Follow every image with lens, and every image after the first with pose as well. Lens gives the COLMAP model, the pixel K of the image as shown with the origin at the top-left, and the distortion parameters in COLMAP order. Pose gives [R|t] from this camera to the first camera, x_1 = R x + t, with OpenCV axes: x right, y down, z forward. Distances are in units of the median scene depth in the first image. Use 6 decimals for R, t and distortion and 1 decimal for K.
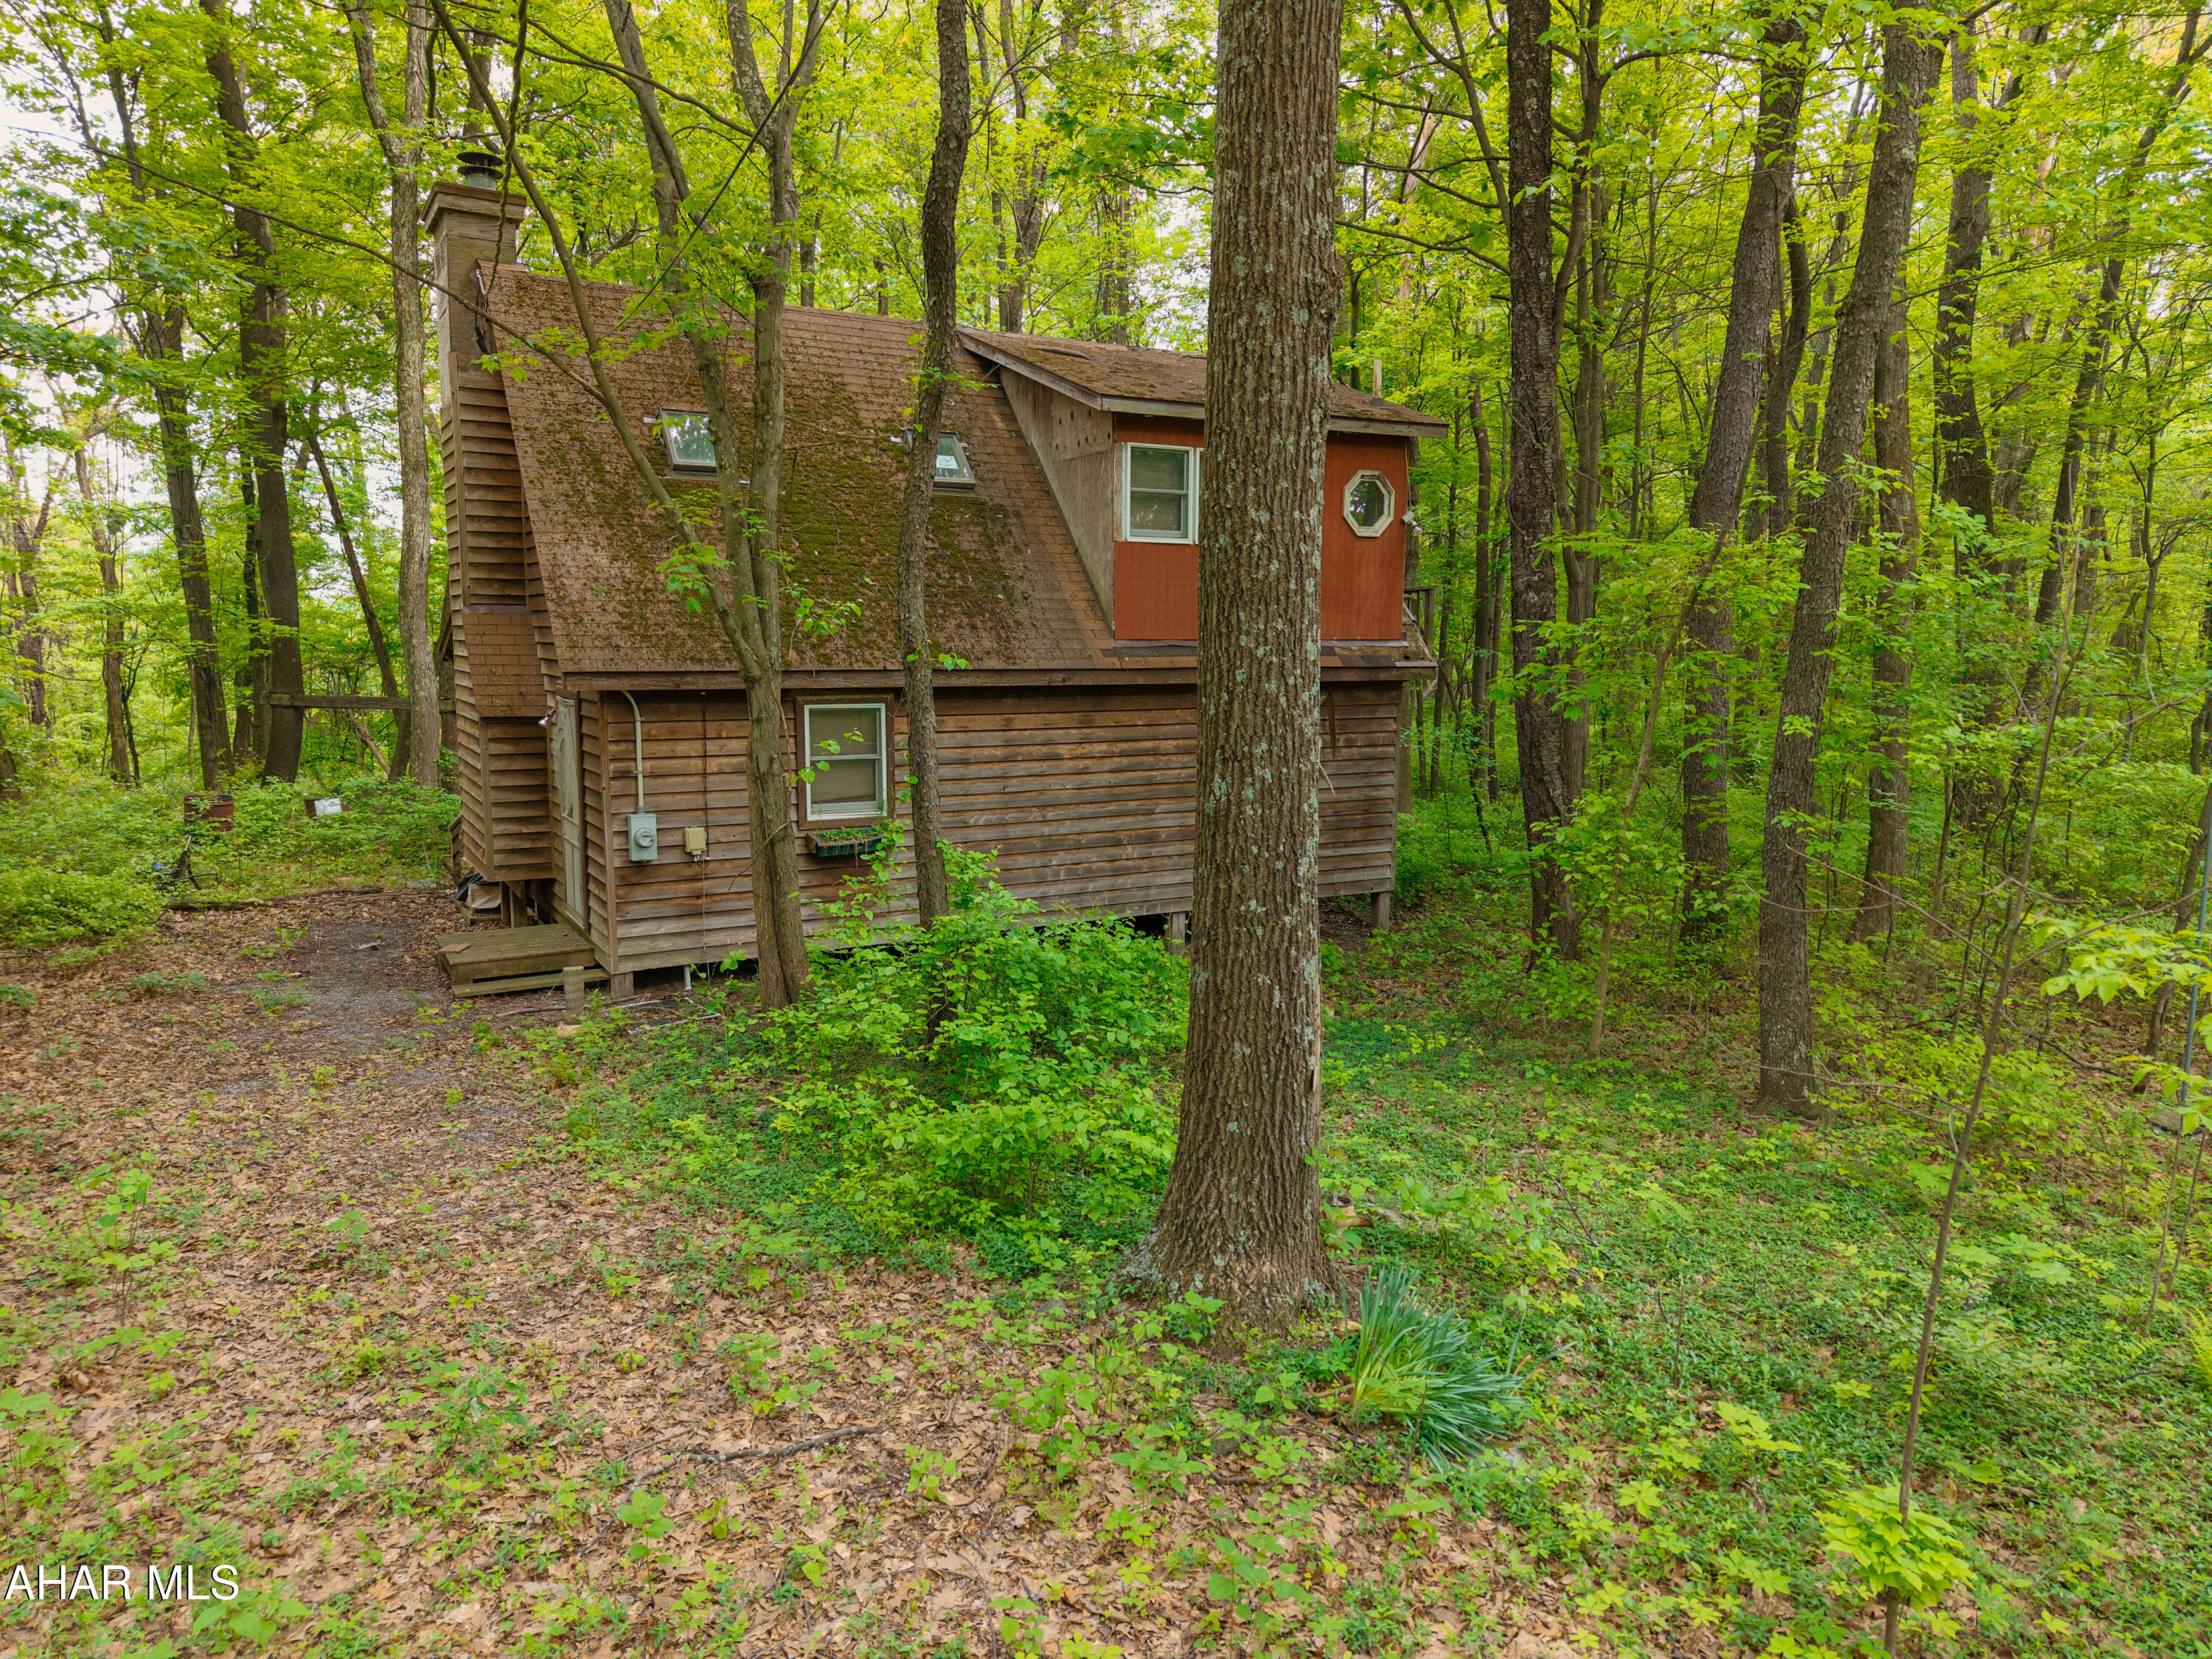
lens RADIAL K [[1450.1, 0, 1113.2], [0, 1450.1, 832.5], [0, 0, 1]] dist [0.012545, -0.009399]
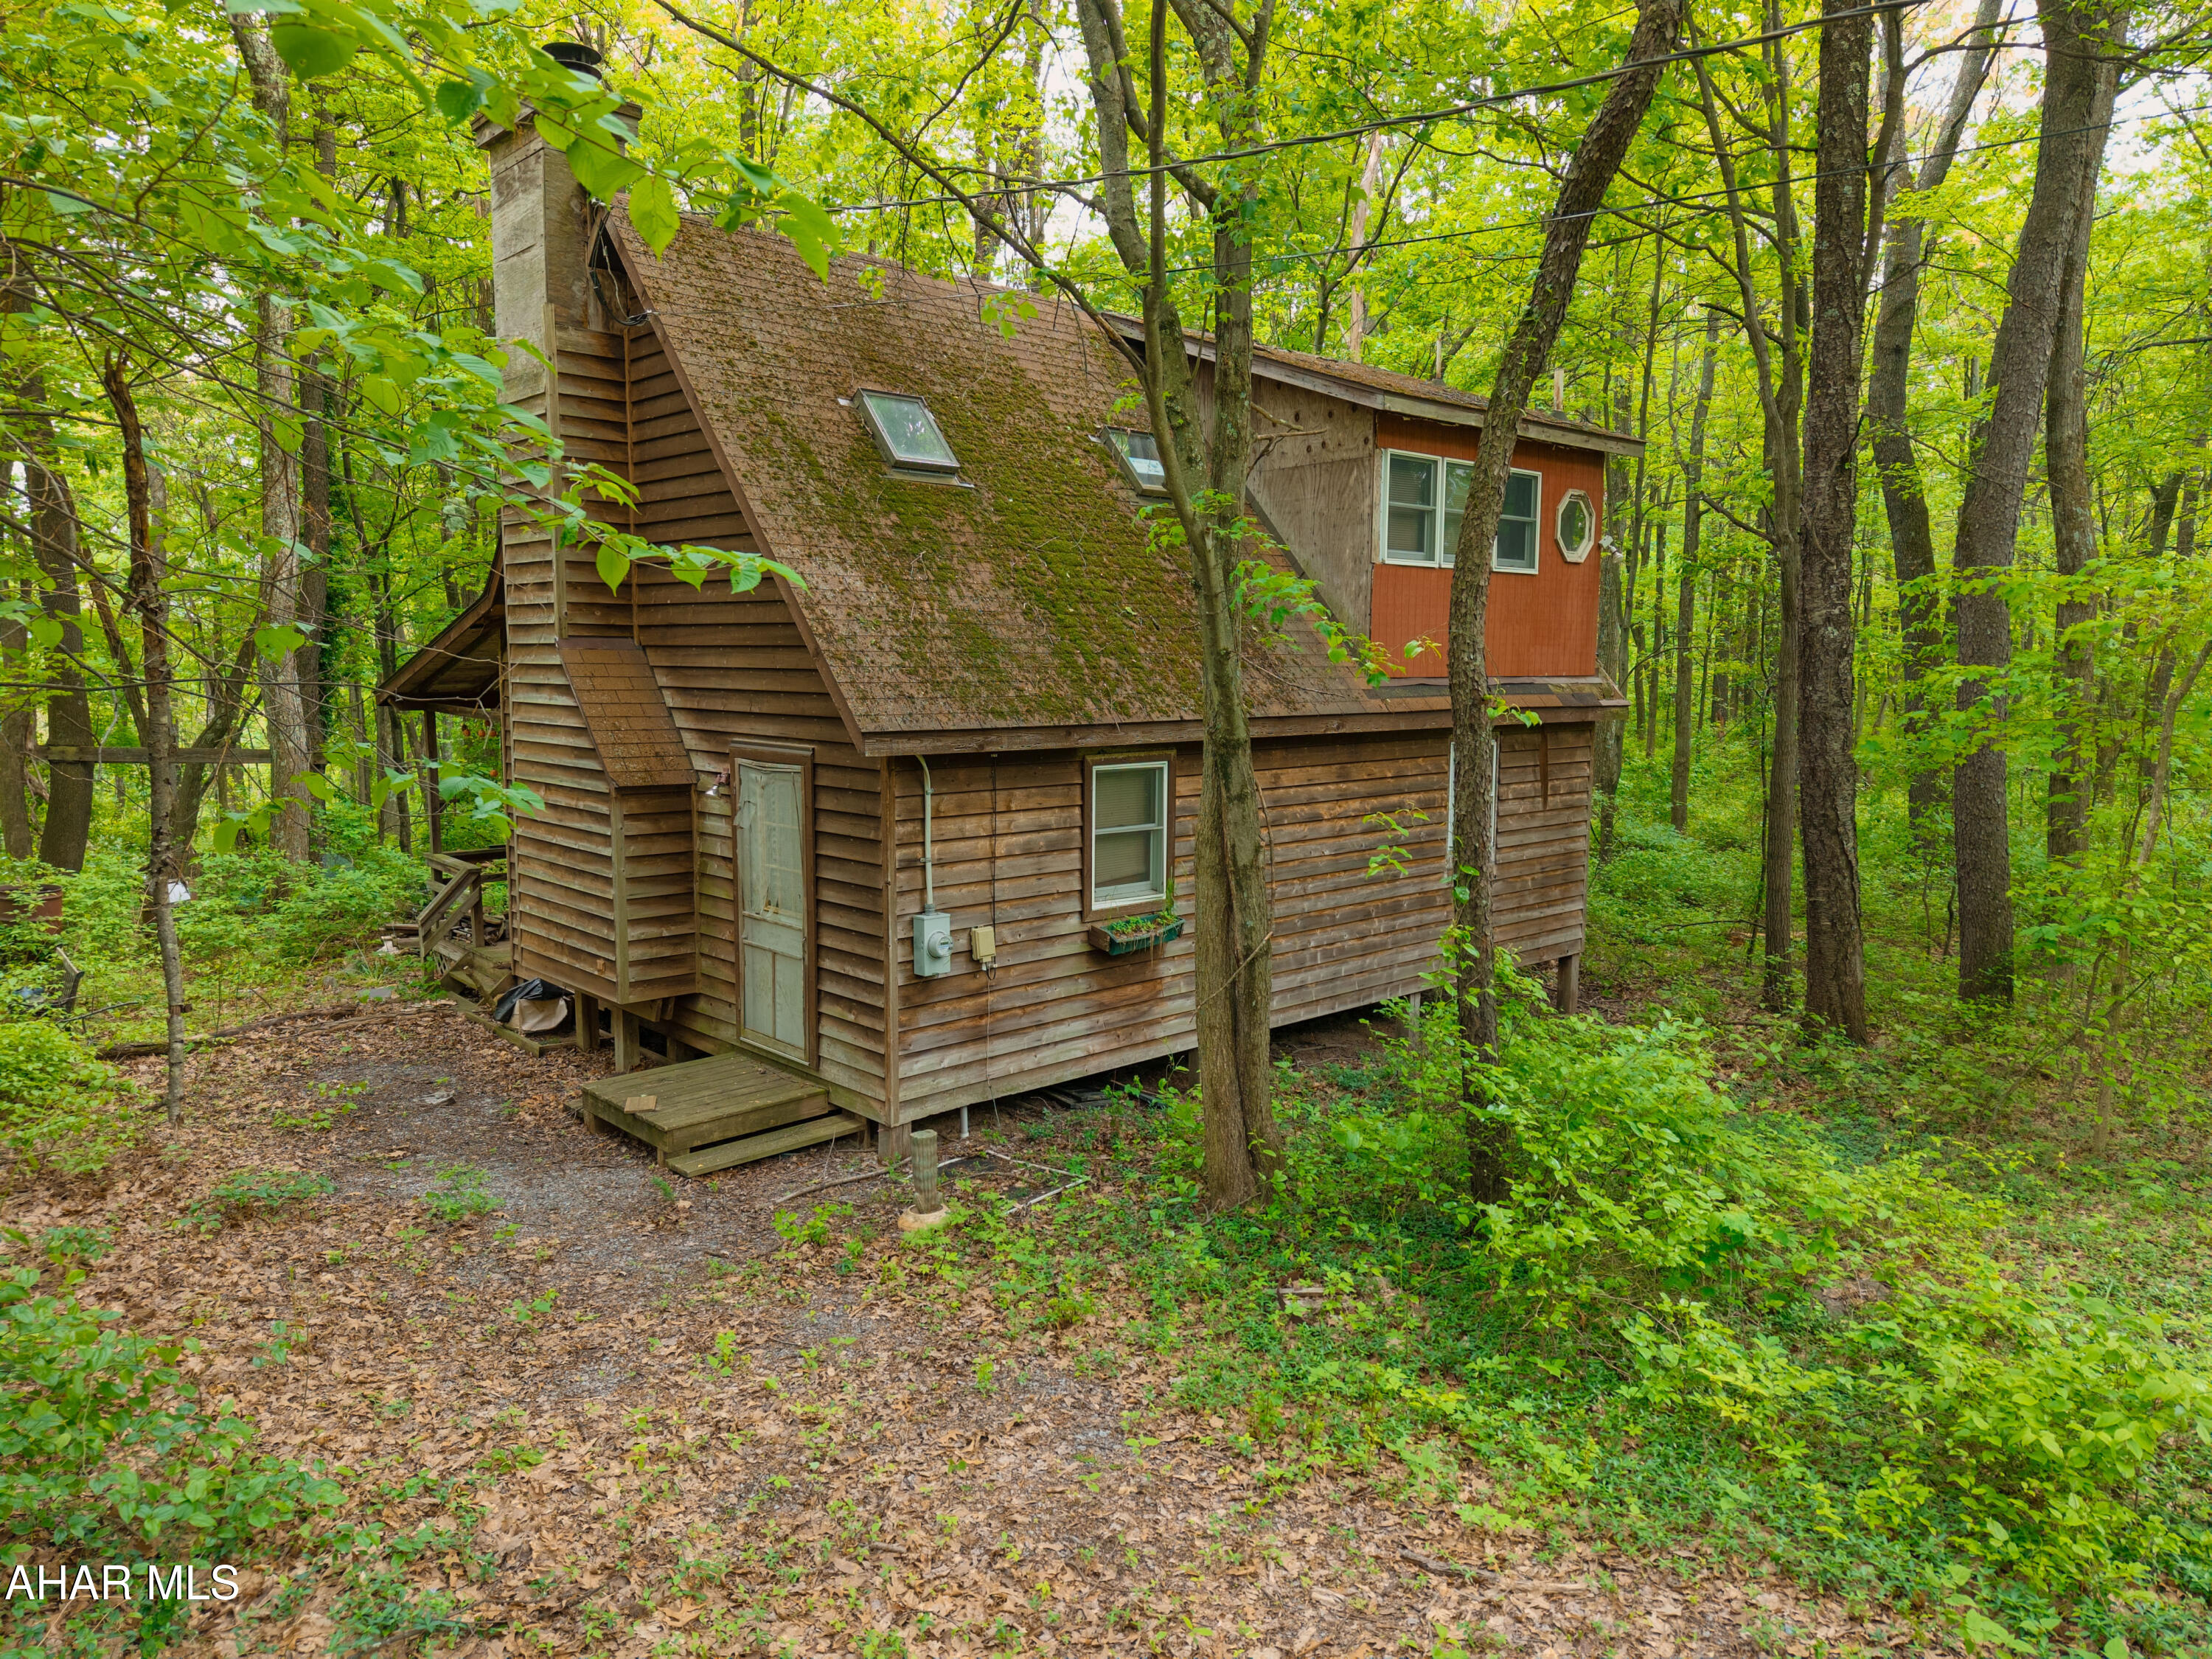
lens RADIAL K [[1450.1, 0, 1105.4], [0, 1450.1, 830.4], [0, 0, 1]] dist [0.012545, -0.009399]
pose [[0.974023, -0.028750, 0.224616, -0.365038], [0.032268, 0.999407, -0.012007, -0.040325], [-0.224137, 0.018942, 0.974373, 0.212279]]
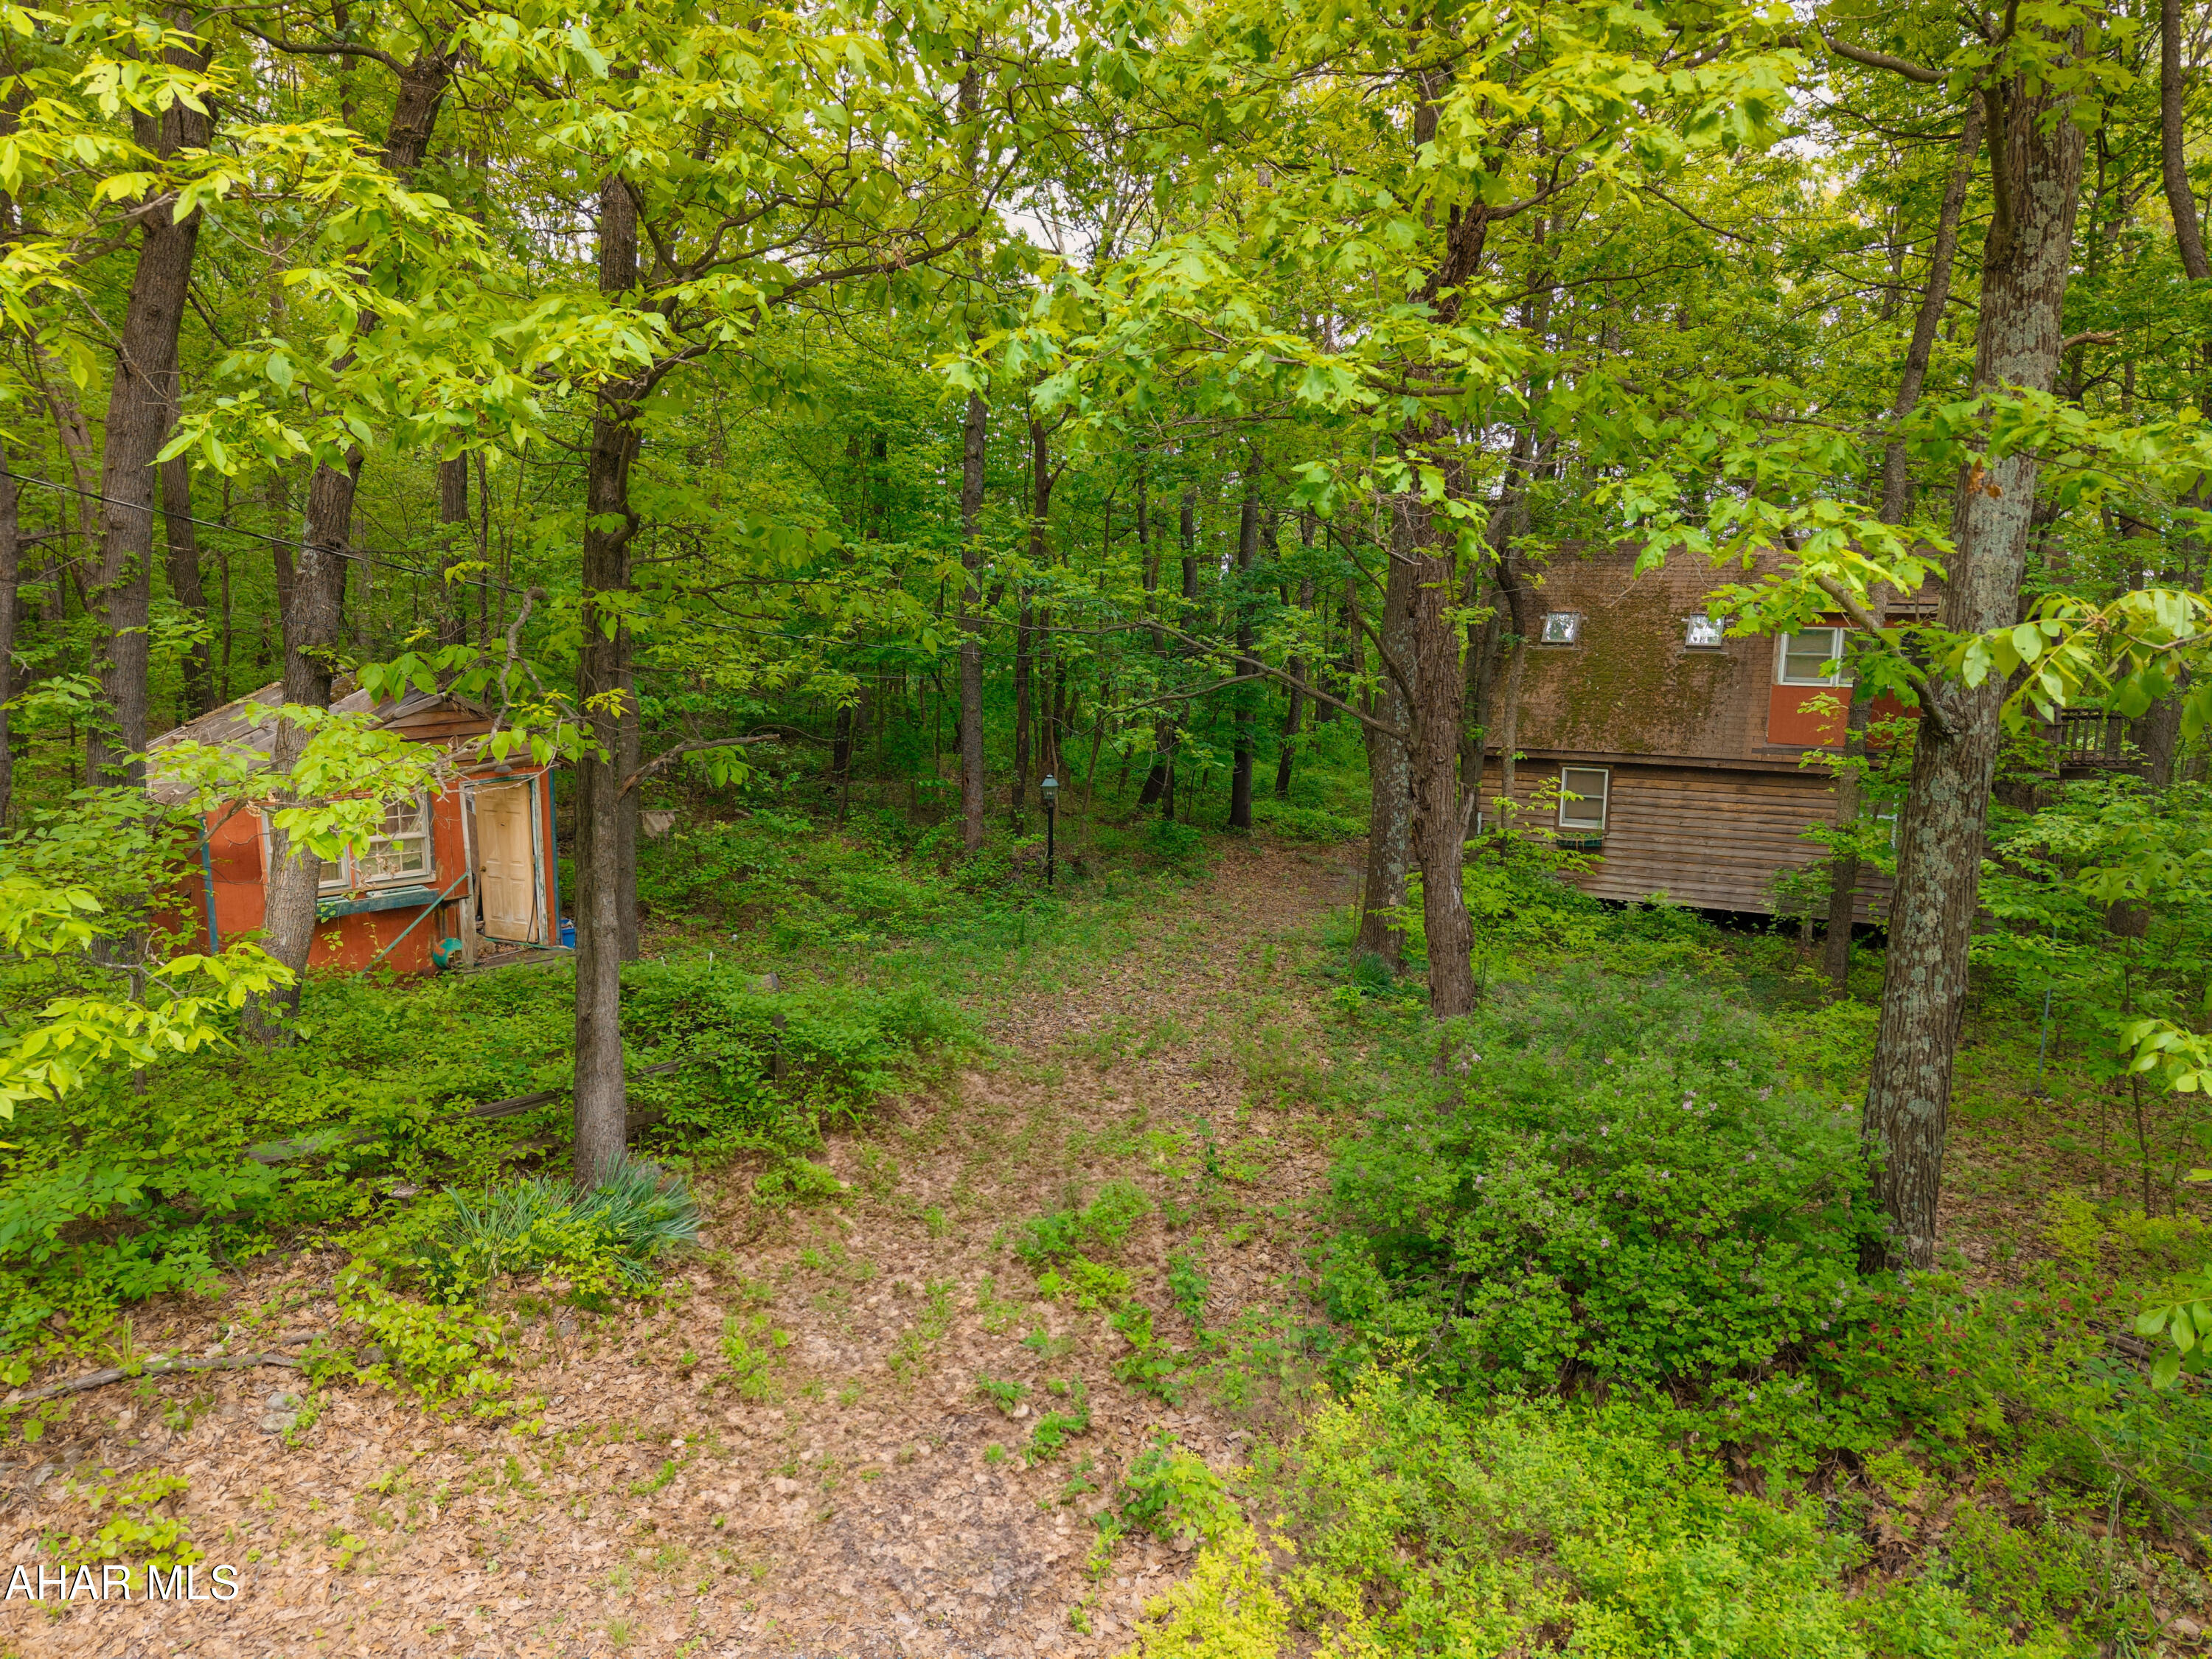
lens RADIAL K [[1450.1, 0, 1097.5], [0, 1450.1, 832.4], [0, 0, 1]] dist [0.012545, -0.009399]
pose [[0.533644, 0.118100, -0.837423, 1.037681], [-0.128323, 0.990044, 0.057851, -0.032324], [0.835917, 0.076589, 0.543486, -0.544972]]
